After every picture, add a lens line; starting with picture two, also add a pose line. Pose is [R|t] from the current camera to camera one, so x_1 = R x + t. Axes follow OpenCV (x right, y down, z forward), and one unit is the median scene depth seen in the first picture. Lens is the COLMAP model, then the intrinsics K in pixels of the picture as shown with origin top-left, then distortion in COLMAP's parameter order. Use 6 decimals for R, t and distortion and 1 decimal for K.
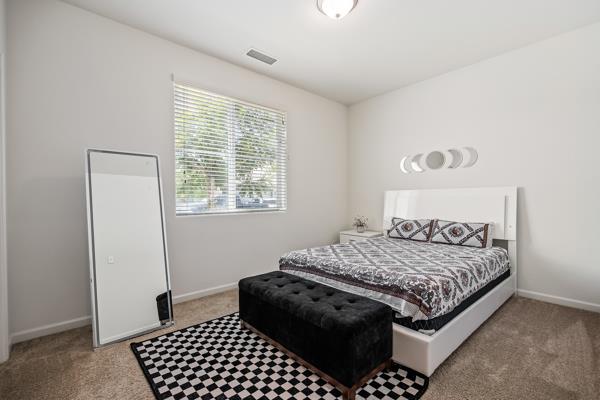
lens RADIAL K [[272.8, 0, 302.1], [0, 272.8, 203.1], [0, 0, 1]] dist [-0.004703, -0.000630]
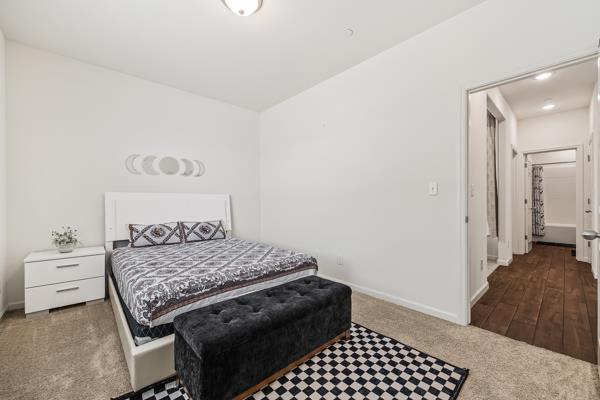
lens RADIAL K [[245.9, 0, 302.4], [0, 245.9, 199.3], [0, 0, 1]] dist [-0.001007, 0.001072]
pose [[-0.022416, 0.017061, 0.999603, -0.563510], [0.012276, 0.999784, -0.016788, -0.006196], [-0.999673, 0.011895, -0.022621, 0.606469]]
